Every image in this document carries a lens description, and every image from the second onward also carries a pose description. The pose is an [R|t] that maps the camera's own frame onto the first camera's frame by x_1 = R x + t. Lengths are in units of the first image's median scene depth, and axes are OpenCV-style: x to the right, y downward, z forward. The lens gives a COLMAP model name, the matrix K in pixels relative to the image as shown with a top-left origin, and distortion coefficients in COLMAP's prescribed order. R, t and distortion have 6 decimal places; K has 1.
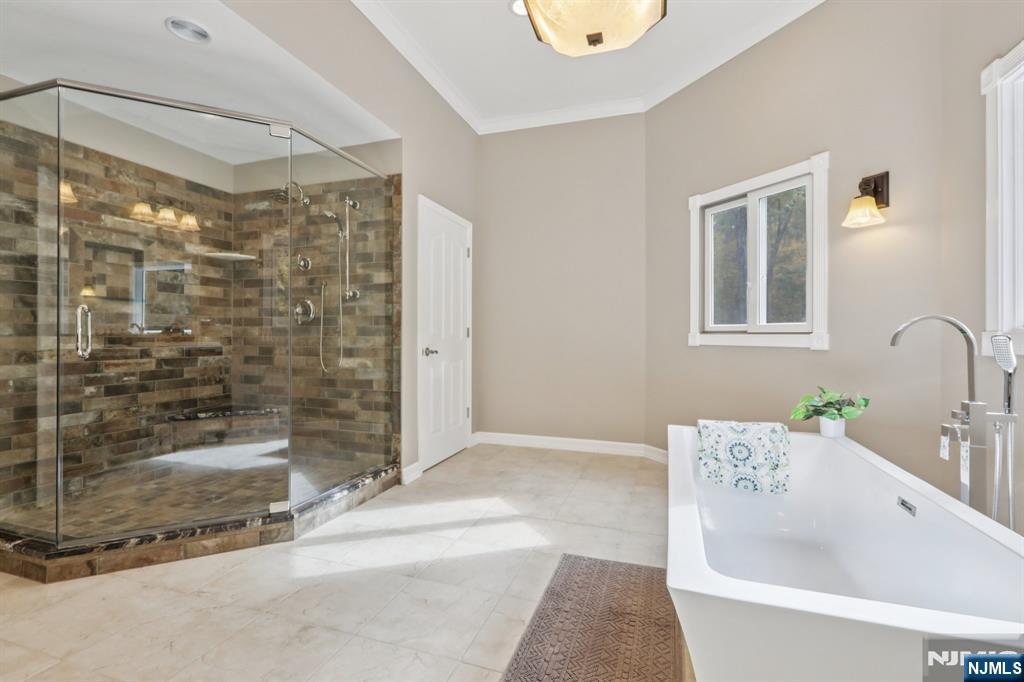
lens RADIAL K [[460.7, 0, 513.8], [0, 460.7, 338.8], [0, 0, 1]] dist [-0.000829, -0.000122]
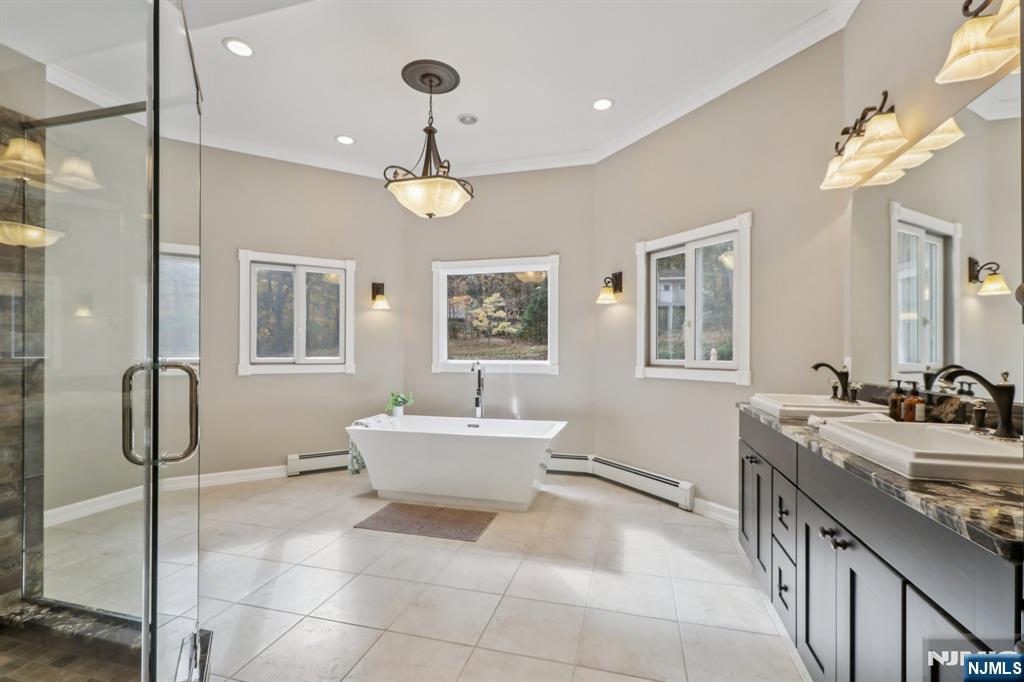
lens RADIAL K [[460.7, 0, 511.5], [0, 460.7, 346.0], [0, 0, 1]] dist [-0.000829, -0.000122]
pose [[-0.056522, 0.006277, 0.998382, -0.964117], [0.000053, 0.999980, -0.006284, -0.059393], [-0.998401, -0.000302, -0.056521, 0.426027]]
